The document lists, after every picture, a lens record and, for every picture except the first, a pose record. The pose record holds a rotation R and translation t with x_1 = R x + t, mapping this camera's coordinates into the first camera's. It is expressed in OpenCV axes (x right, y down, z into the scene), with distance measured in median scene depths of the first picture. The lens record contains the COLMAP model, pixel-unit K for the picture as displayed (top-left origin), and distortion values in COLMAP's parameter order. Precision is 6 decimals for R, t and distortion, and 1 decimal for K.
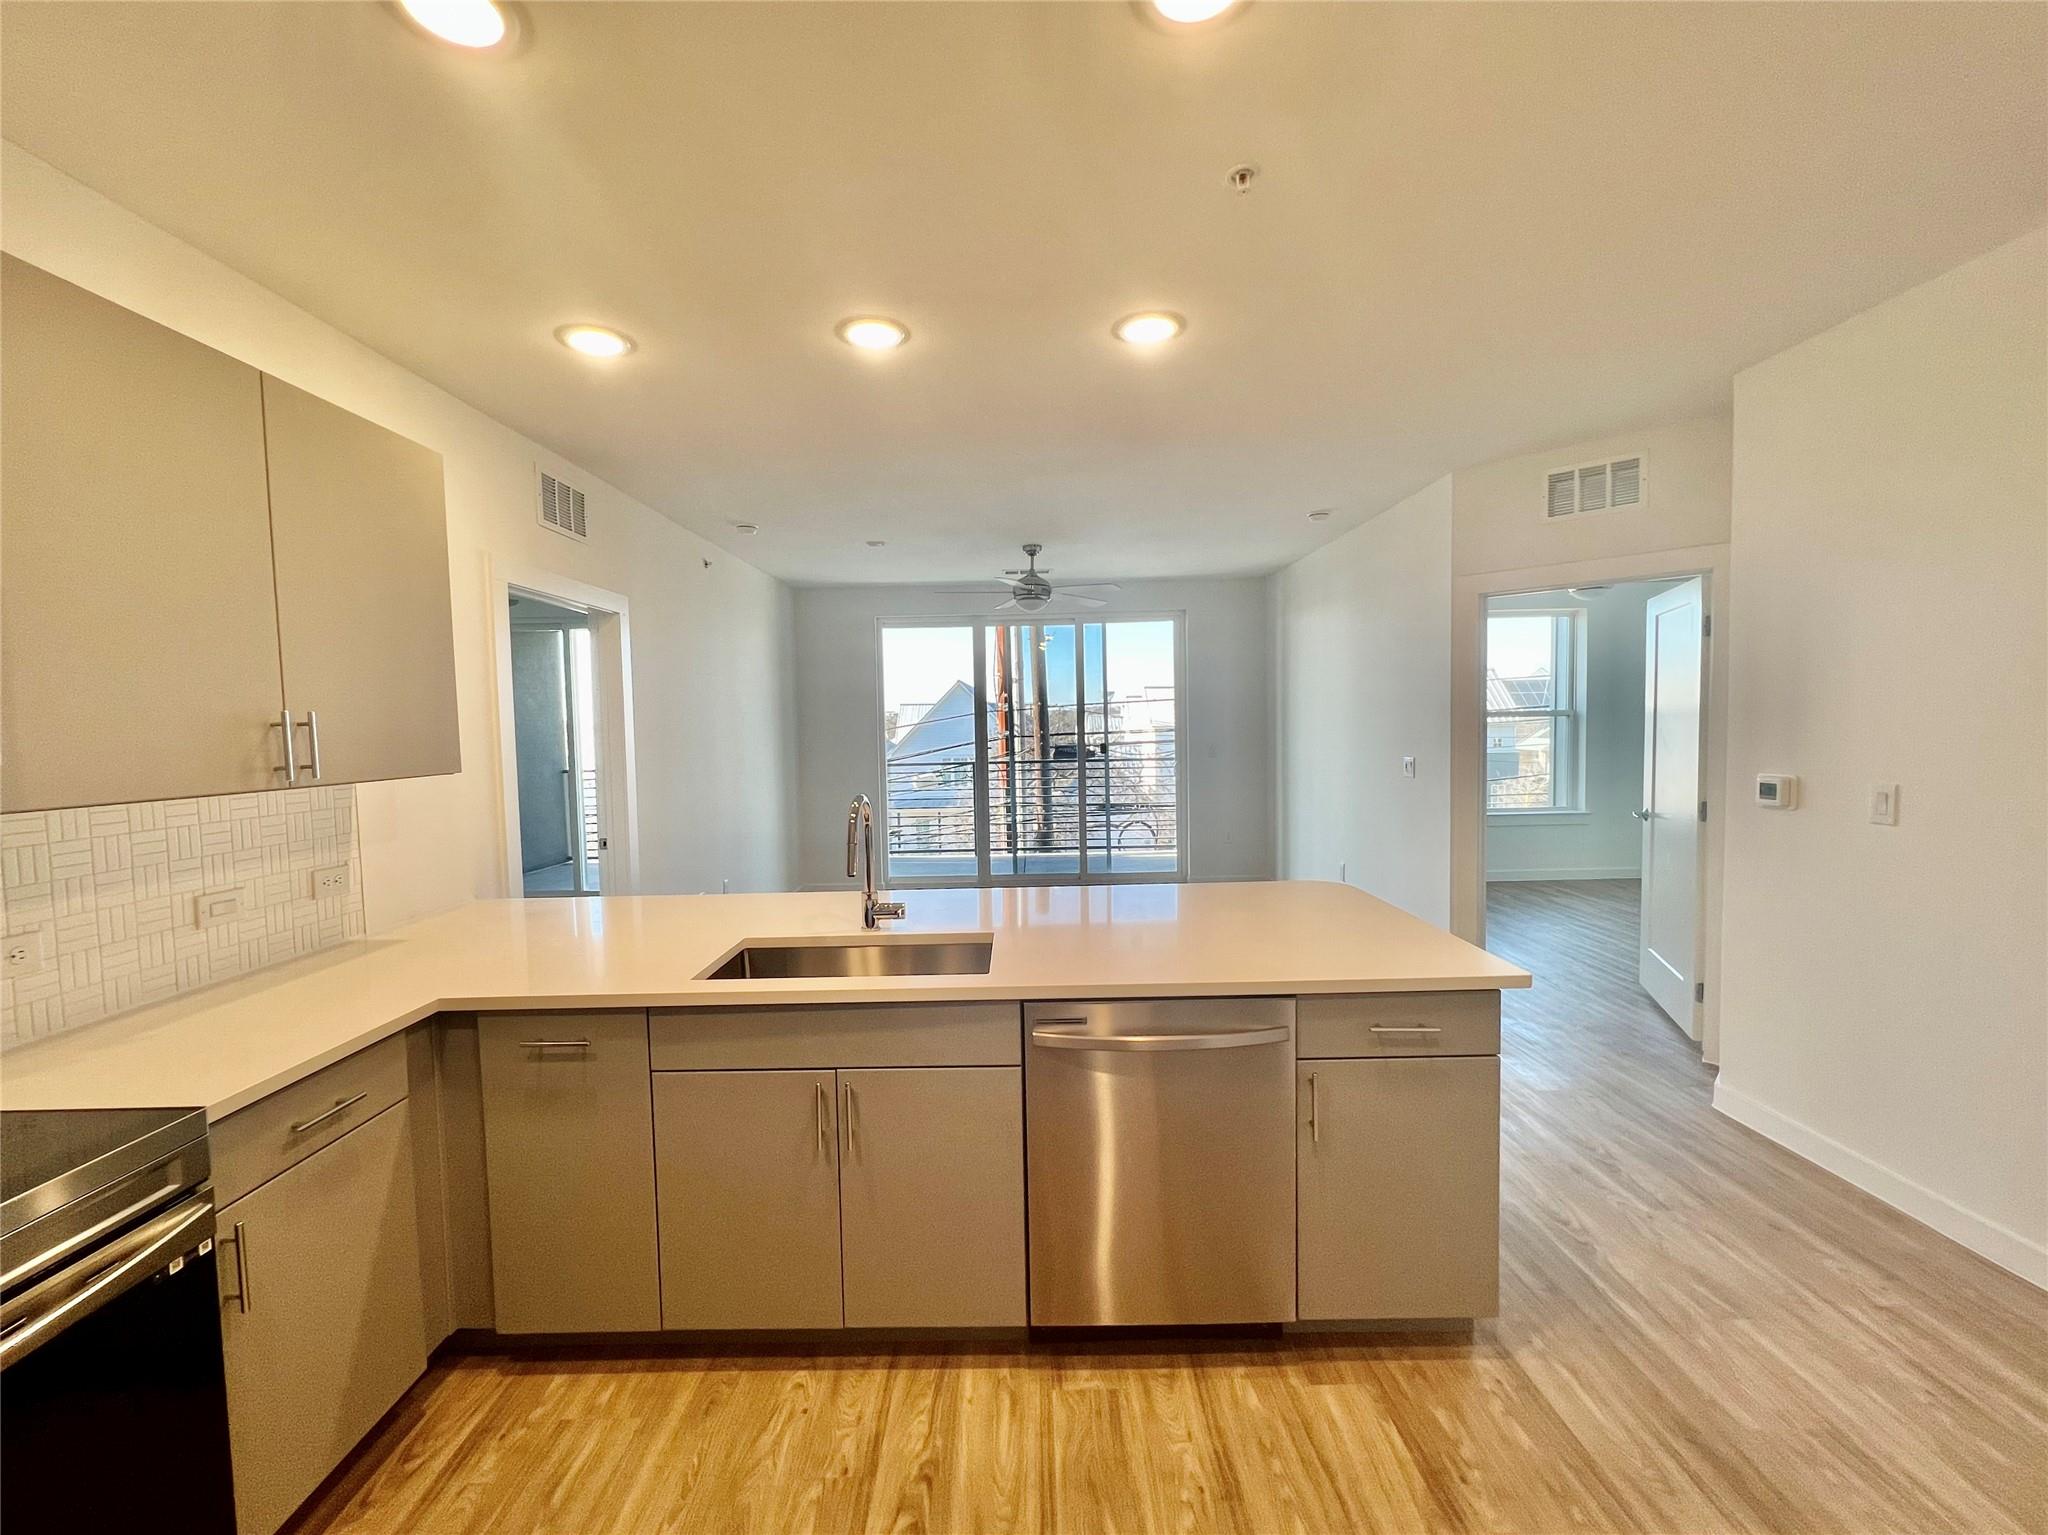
lens RADIAL K [[834.8, 0, 1024.0], [0, 834.8, 767.5], [0, 0, 1]] dist [-0.002209, 0.000587]
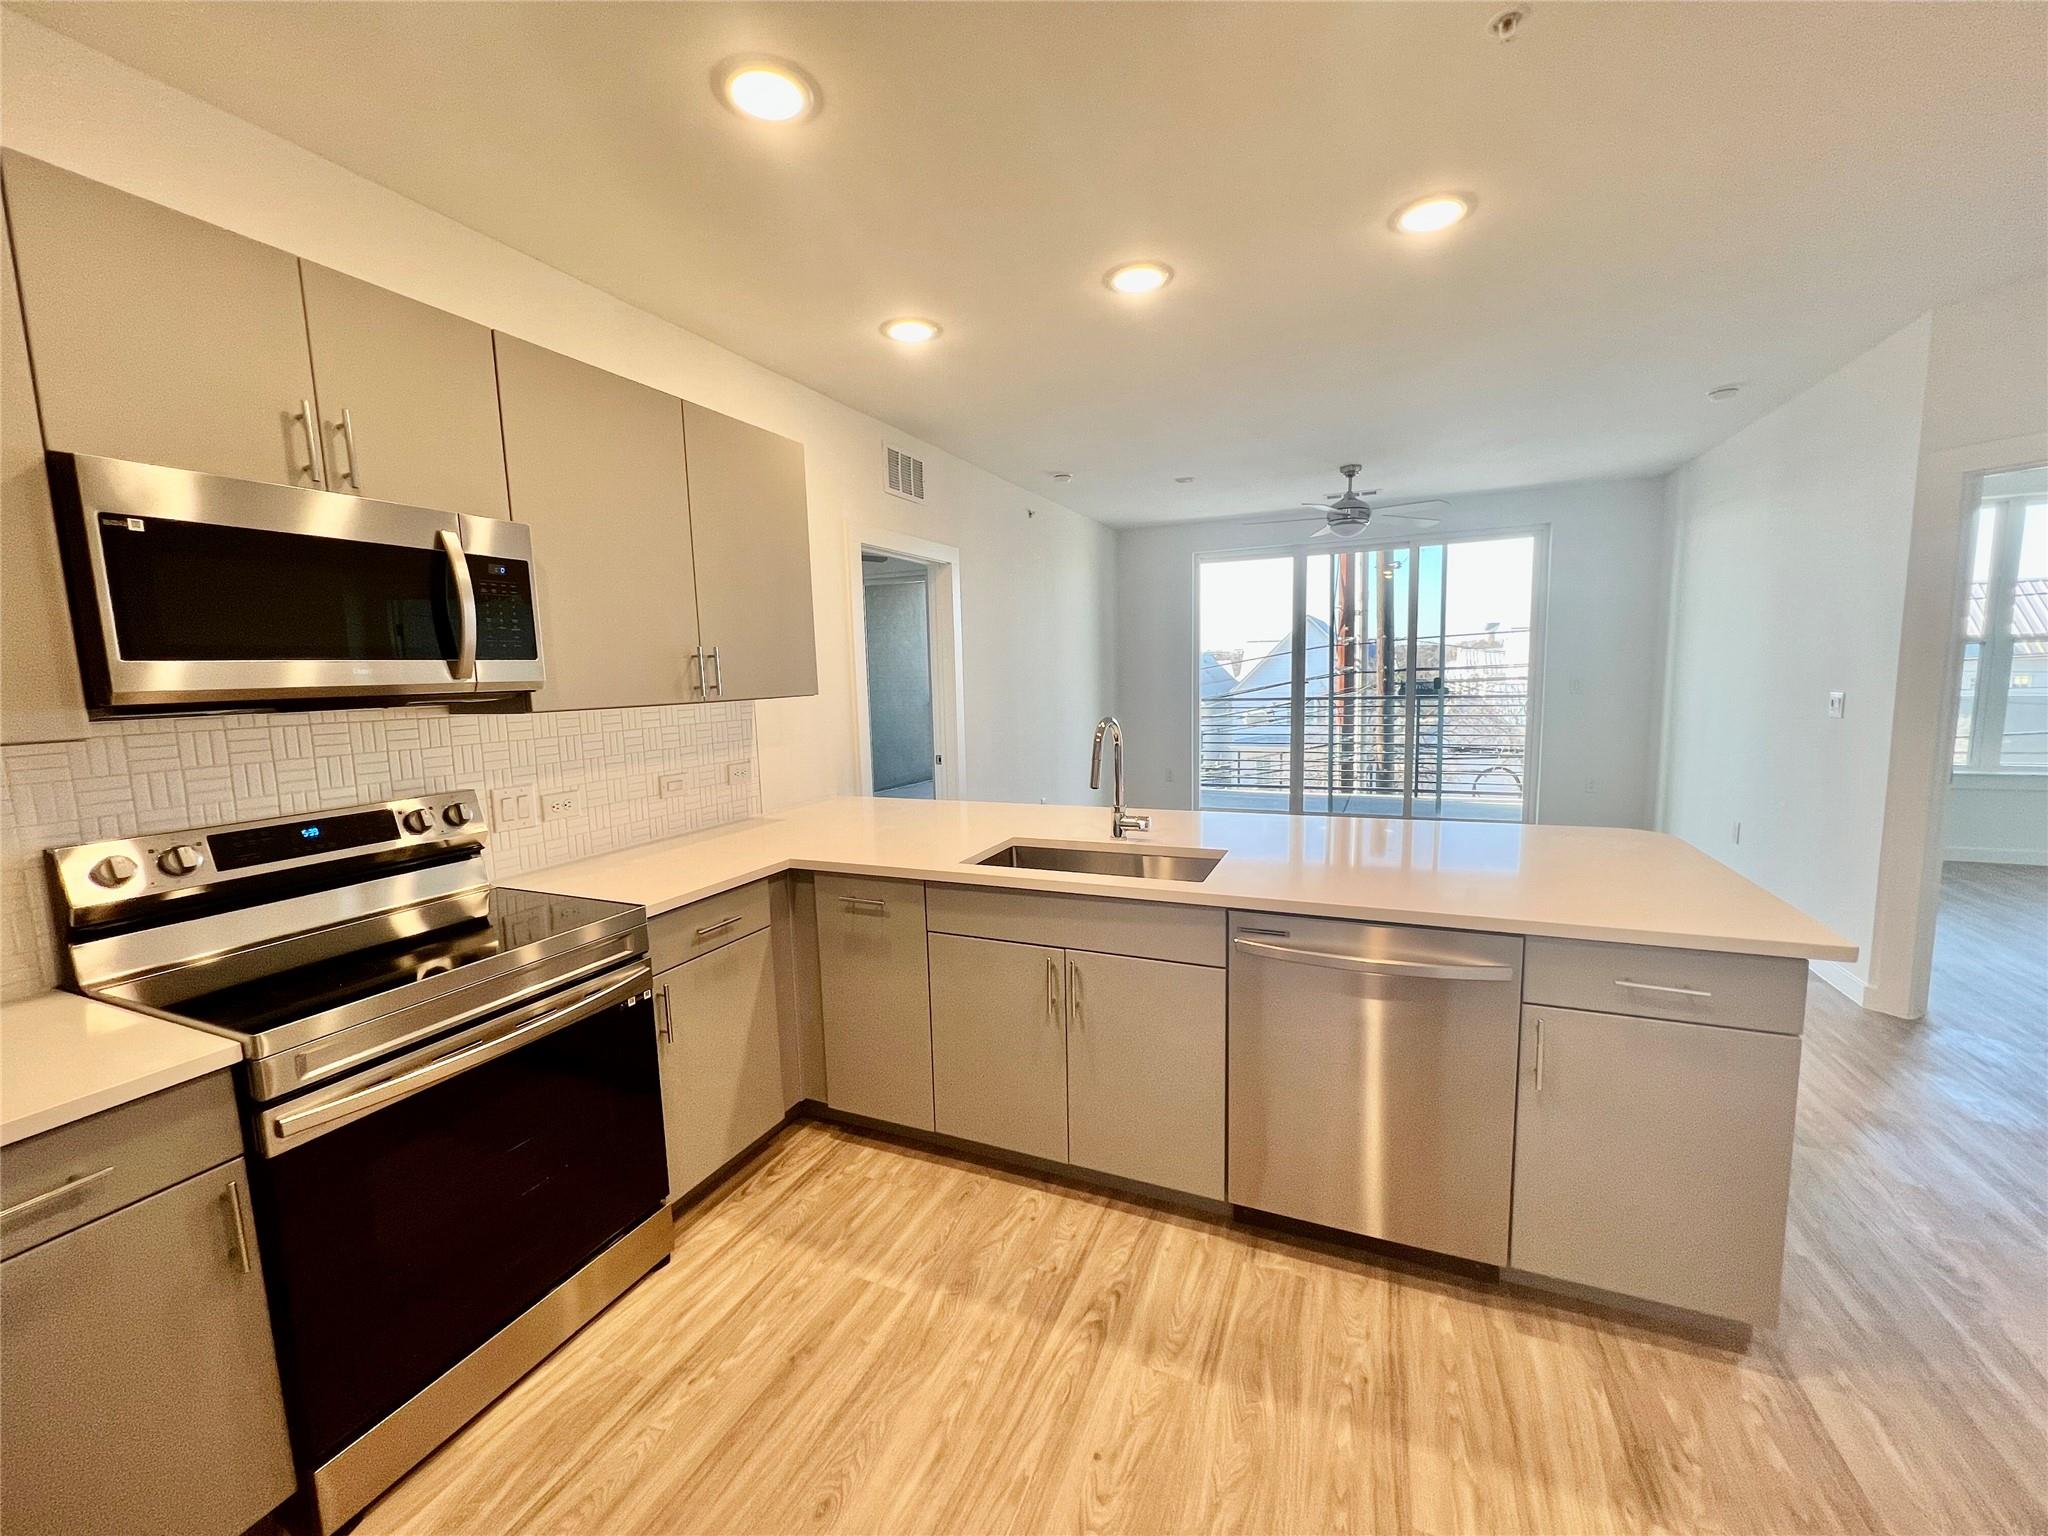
lens RADIAL K [[817.4, 0, 1024.0], [0, 817.4, 768.0], [0, 0, 1]] dist [-0.002700, -0.000059]
pose [[0.915413, 0.043647, -0.400142, 0.167747], [-0.012758, 0.996750, 0.079539, 0.018926], [0.402313, -0.067706, 0.912995, -0.049759]]
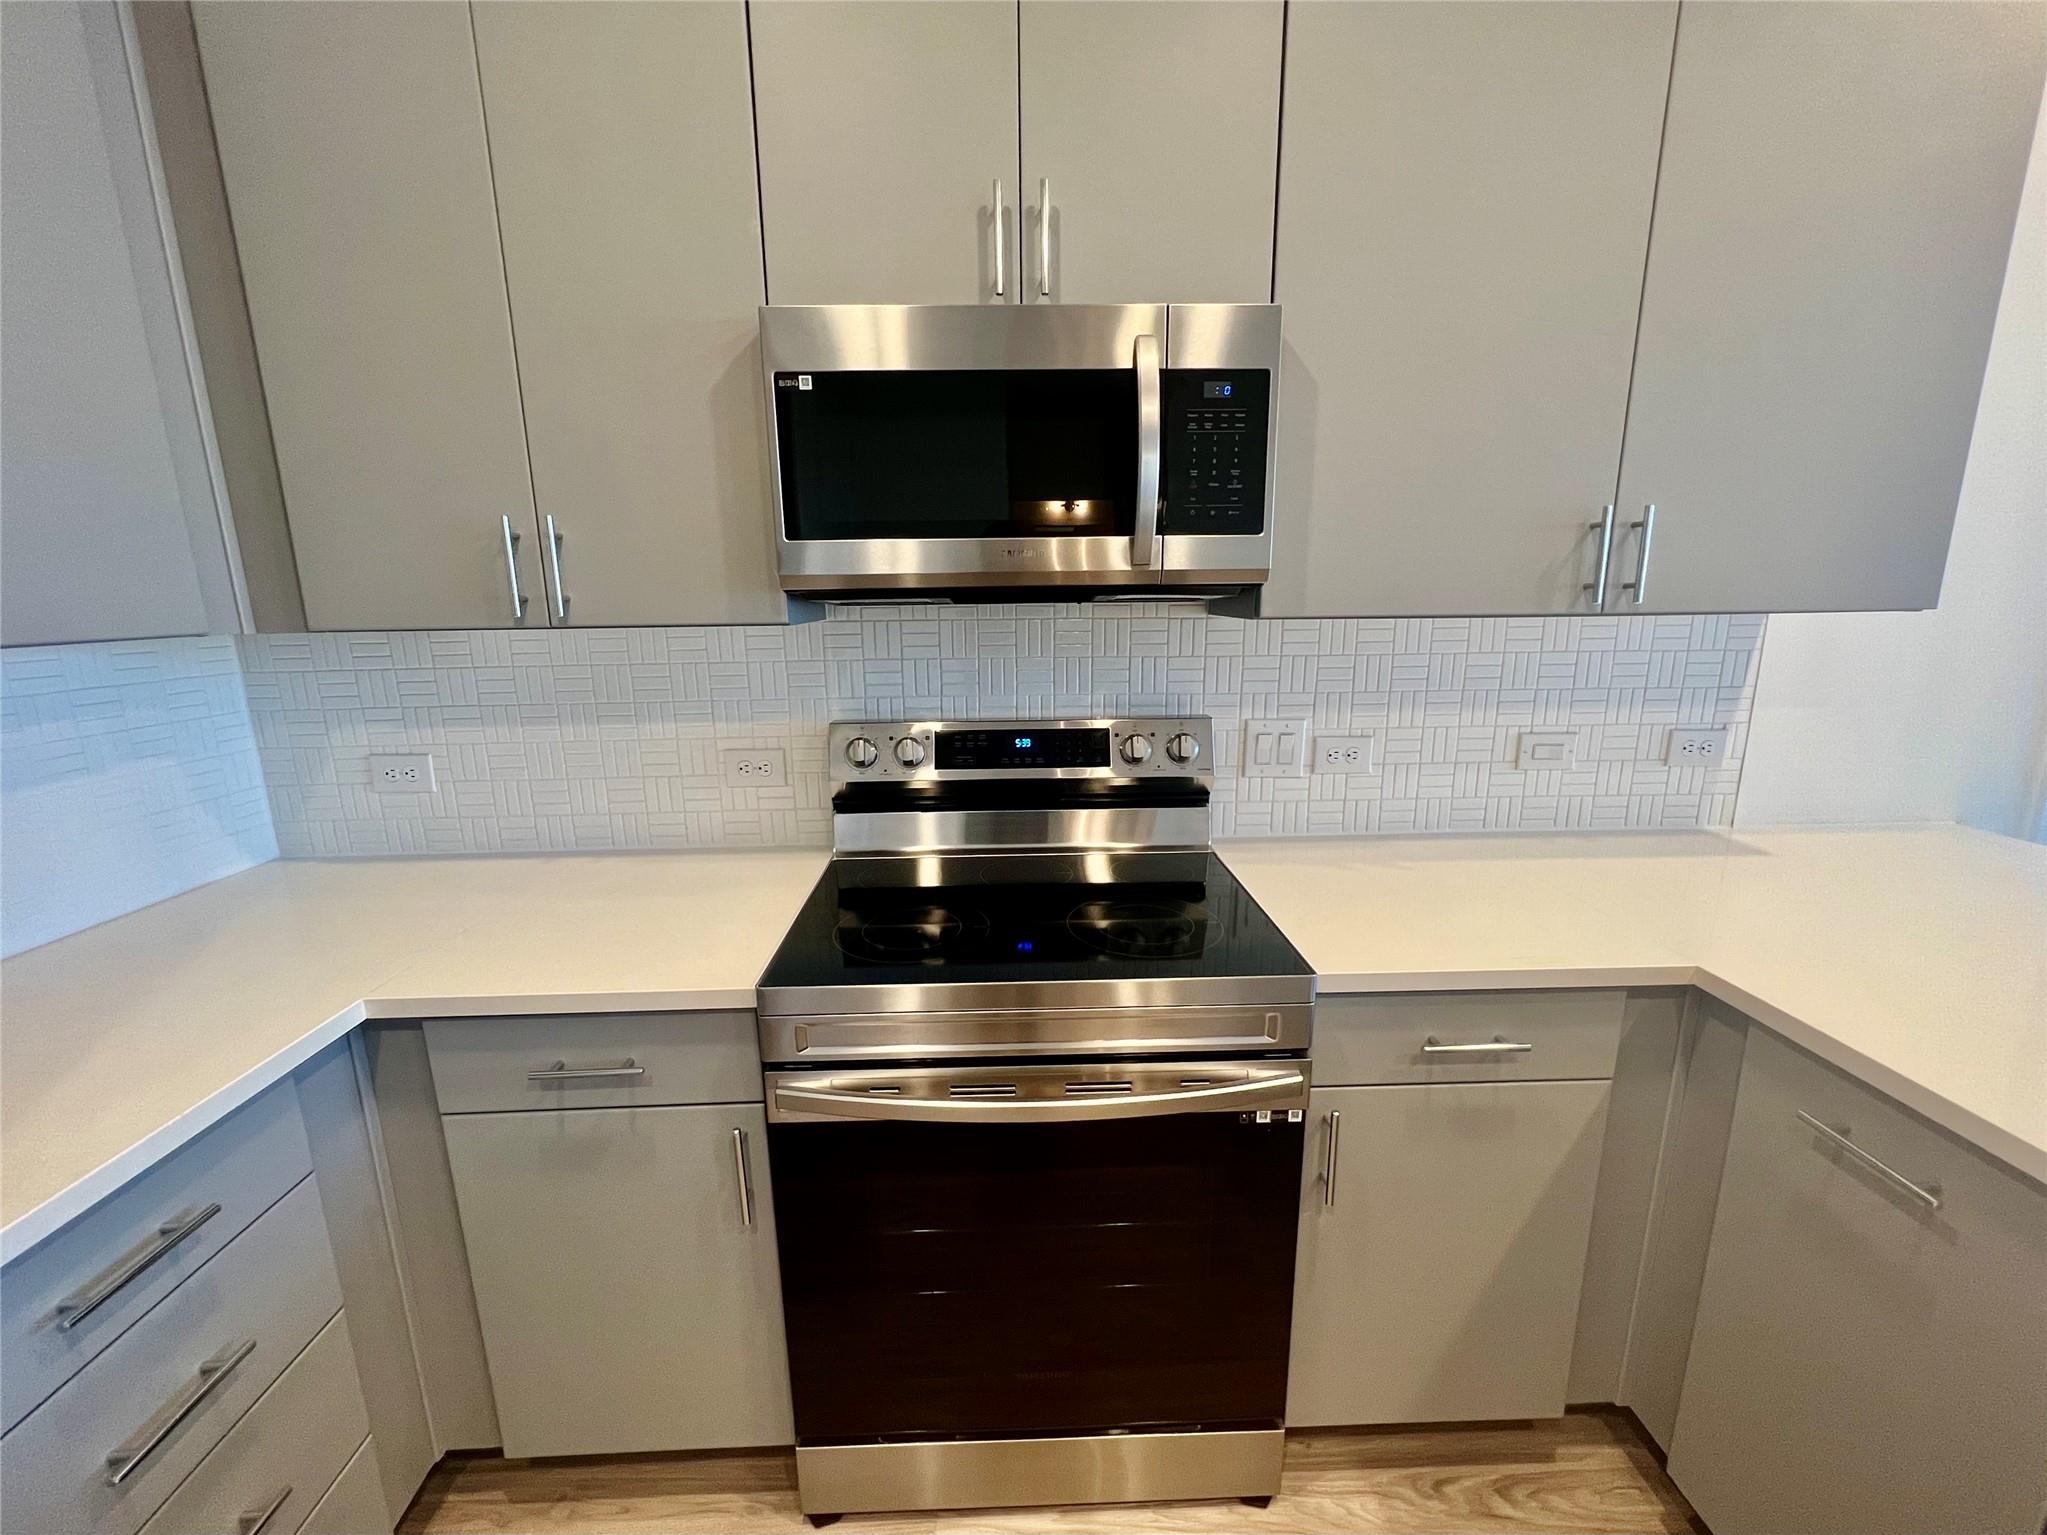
lens RADIAL K [[834.4, 0, 1023.5], [0, 834.4, 767.5], [0, 0, 1]] dist [-0.002209, 0.000587]
pose [[0.024436, 0.230090, -0.972863, -0.133929], [-0.041513, 0.972547, 0.228972, 0.008579], [0.998839, 0.034791, 0.033317, 0.454278]]
